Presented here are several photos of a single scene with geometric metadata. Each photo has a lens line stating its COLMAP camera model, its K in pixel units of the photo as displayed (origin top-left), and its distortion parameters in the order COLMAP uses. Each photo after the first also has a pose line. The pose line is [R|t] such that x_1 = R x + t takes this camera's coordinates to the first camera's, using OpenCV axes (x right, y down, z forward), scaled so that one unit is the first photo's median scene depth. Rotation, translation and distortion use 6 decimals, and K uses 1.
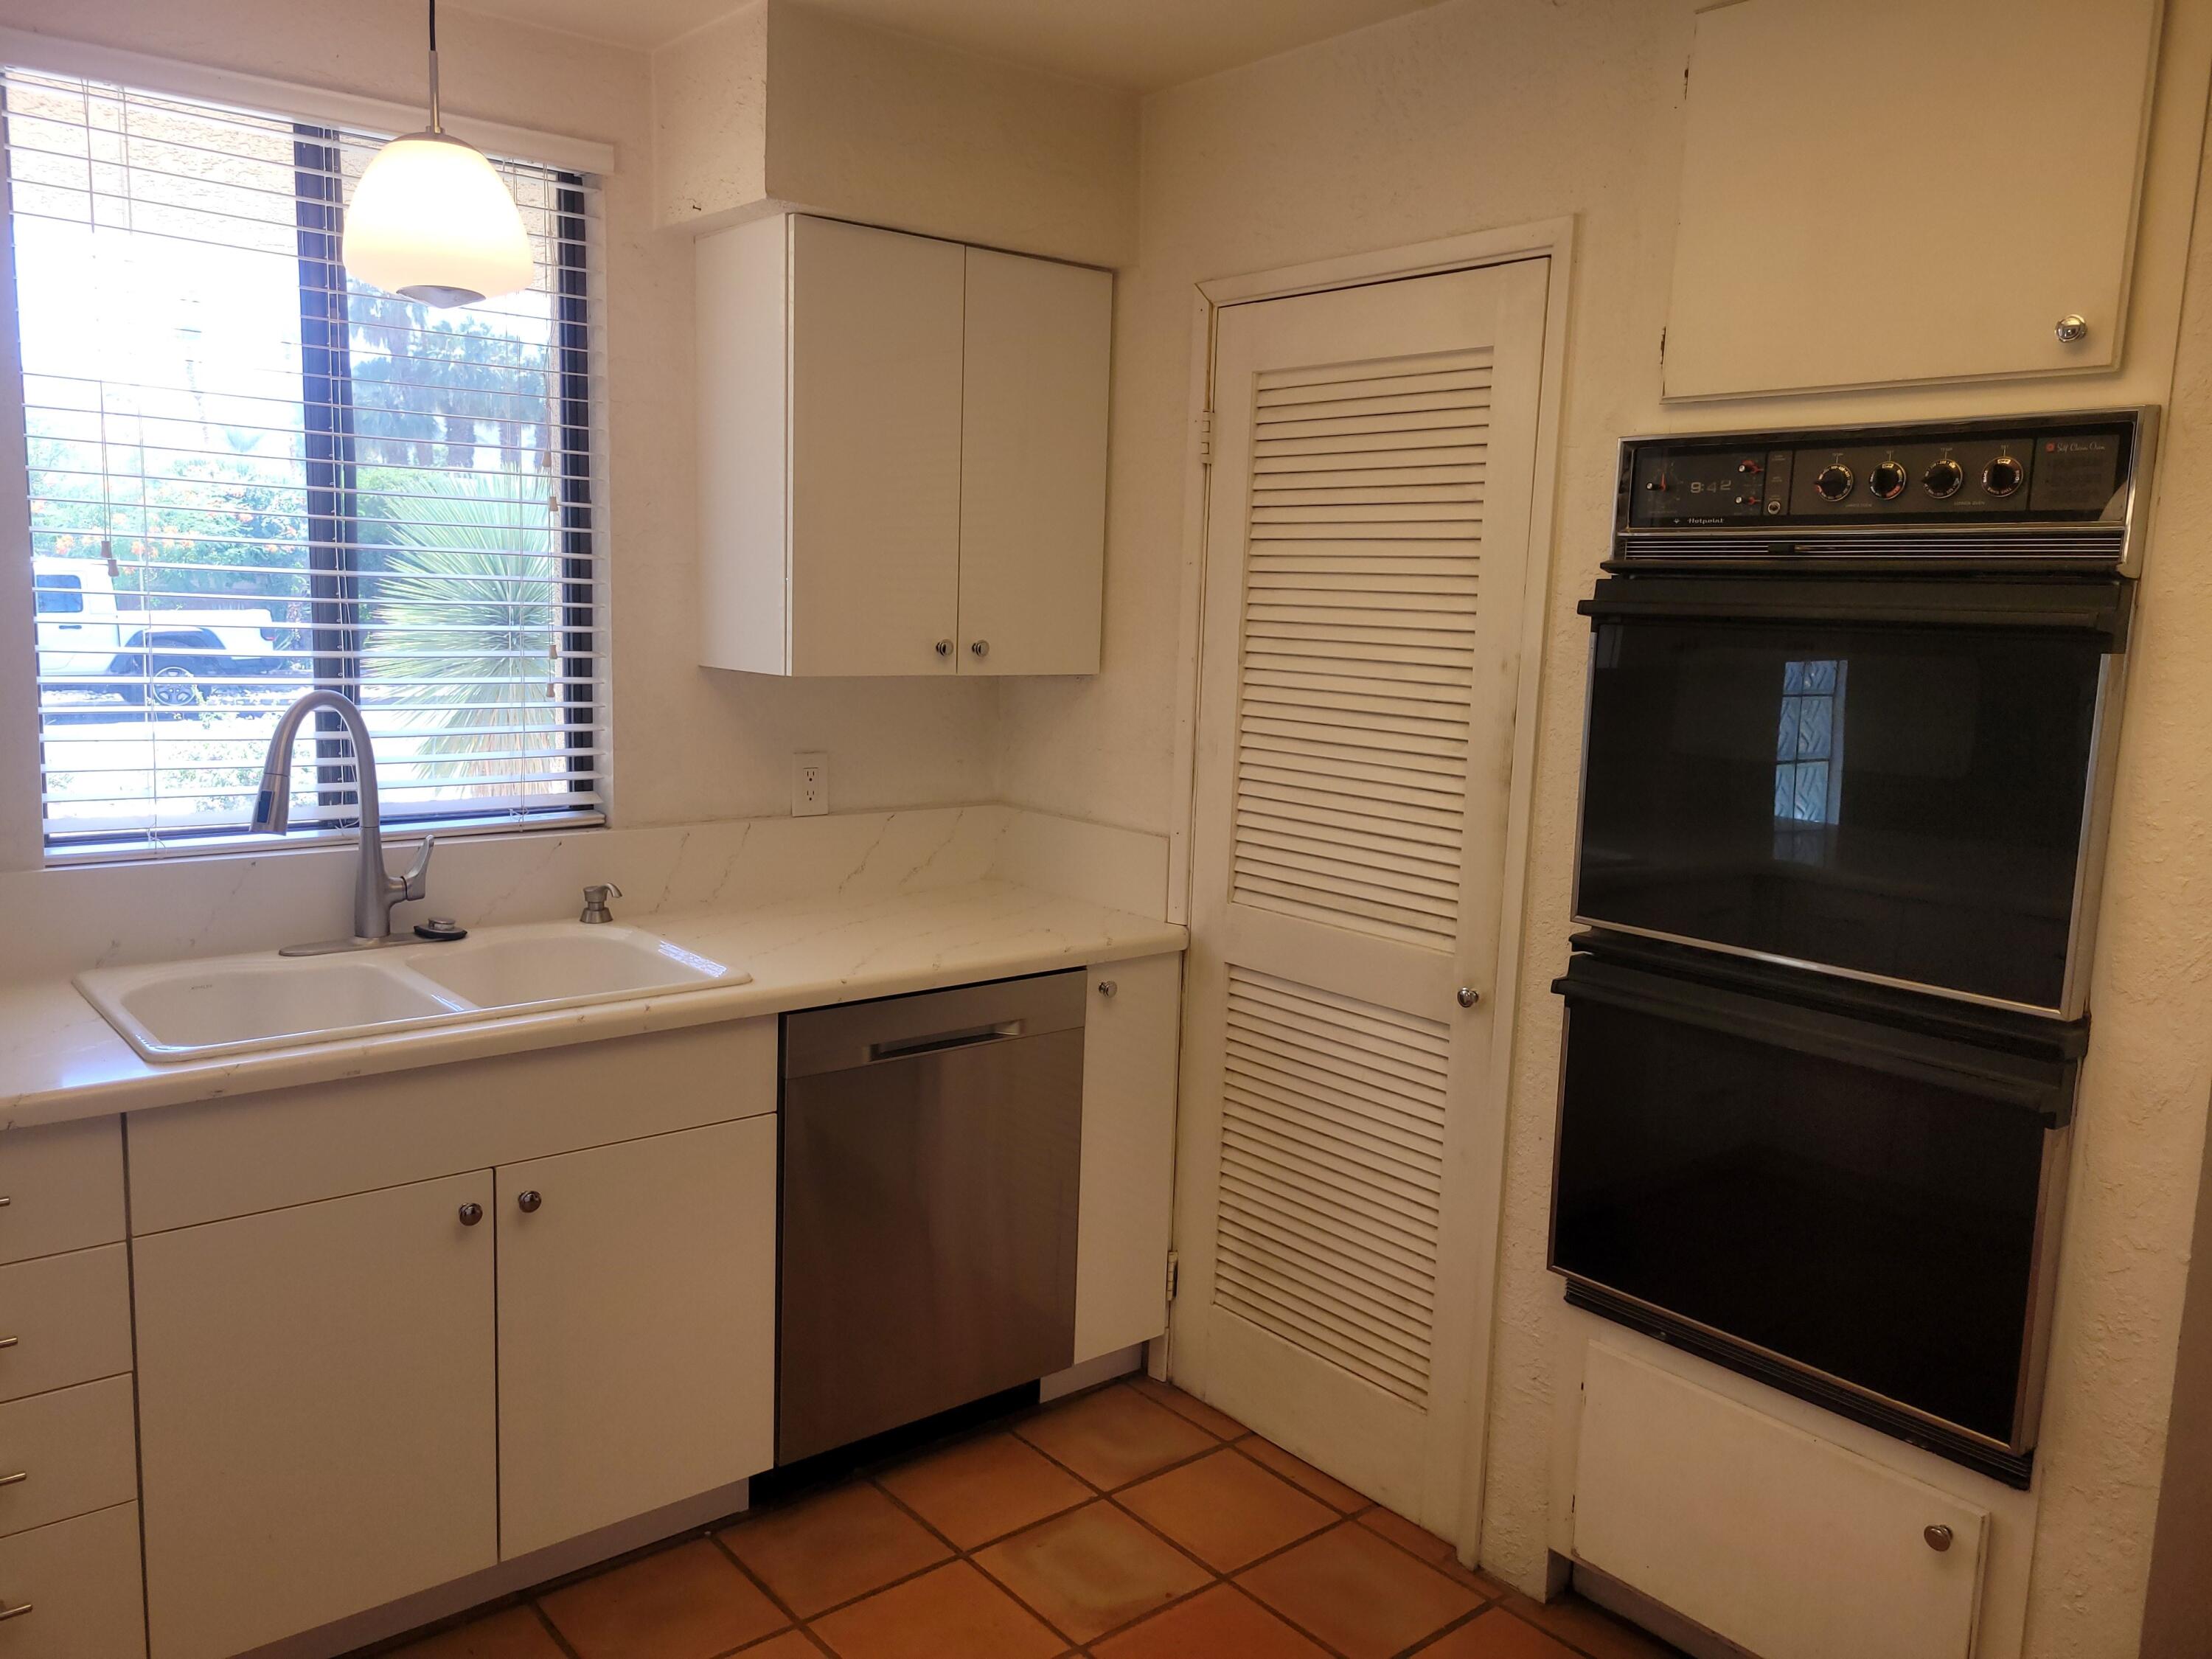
lens RADIAL K [[1660.1, 0, 1106.0], [0, 1660.1, 829.5], [0, 0, 1]] dist [0.014171, 0.002781]
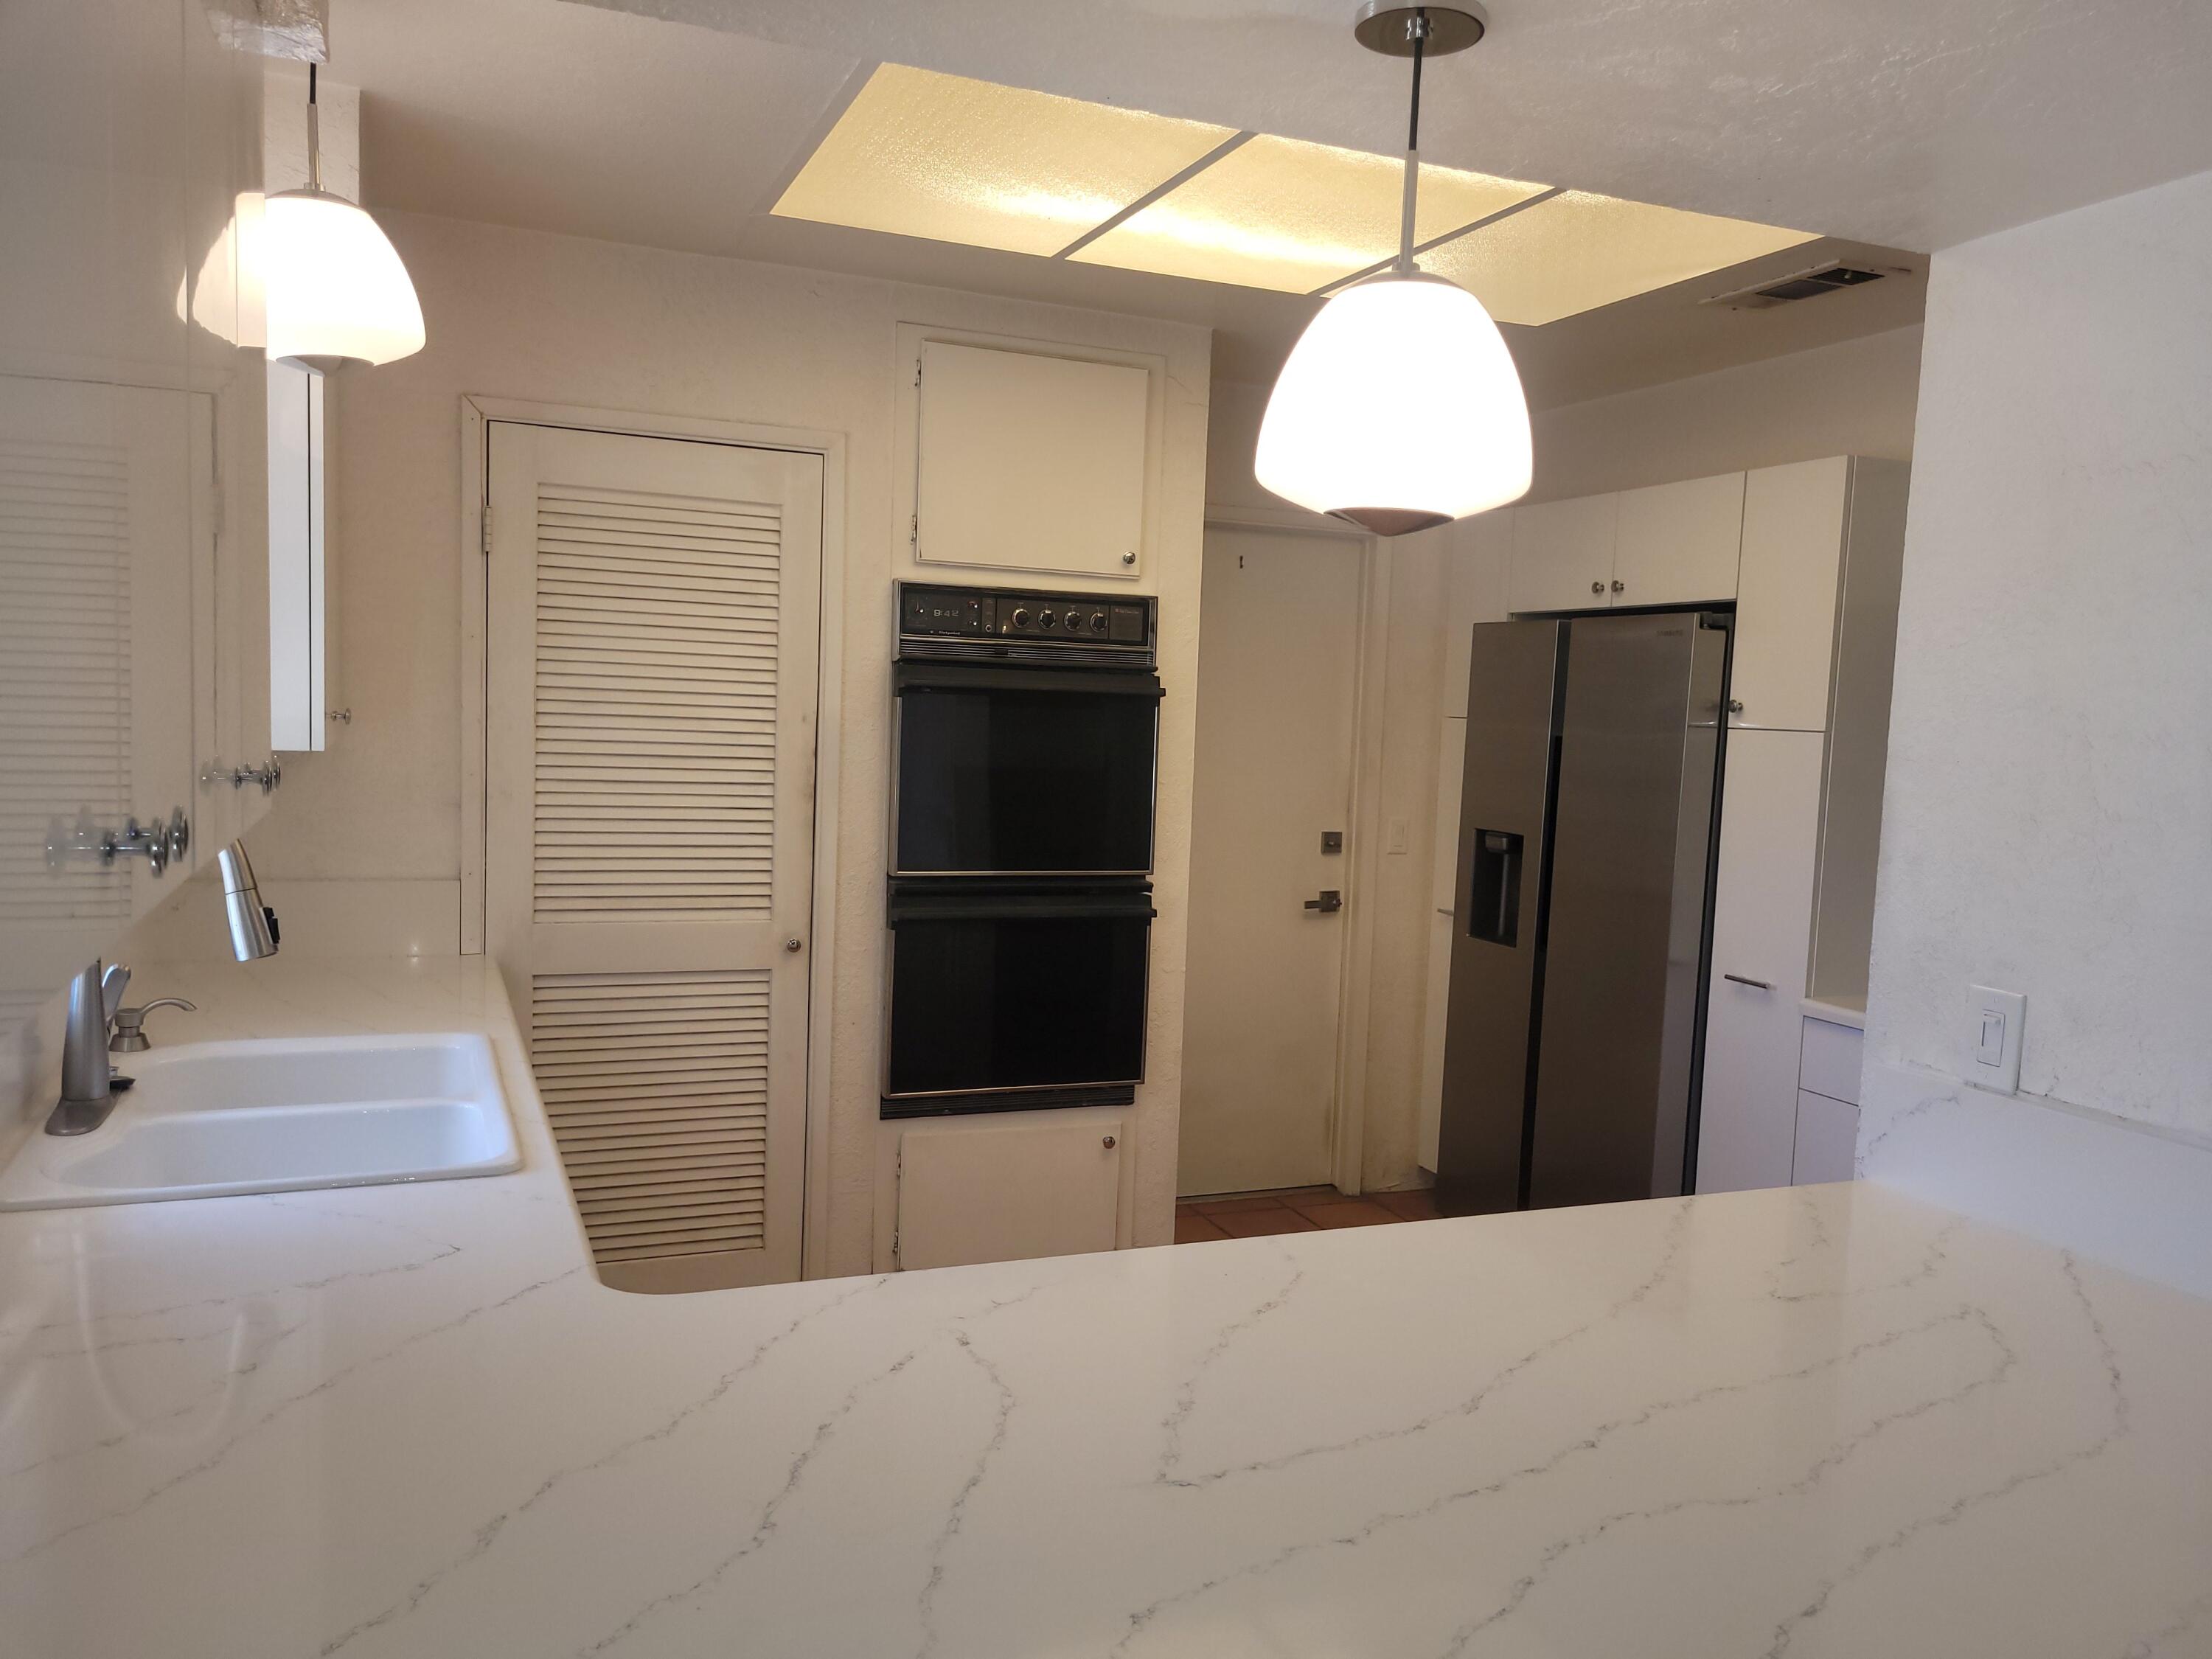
lens RADIAL K [[1639.9, 0, 1105.0], [0, 1639.9, 856.1], [0, 0, 1]] dist [-0.001451, -0.000420]
pose [[0.291490, -0.110371, 0.950185, -1.197713], [0.104086, 0.991083, 0.083190, -0.077004], [-0.950894, 0.074652, 0.300379, 0.335785]]
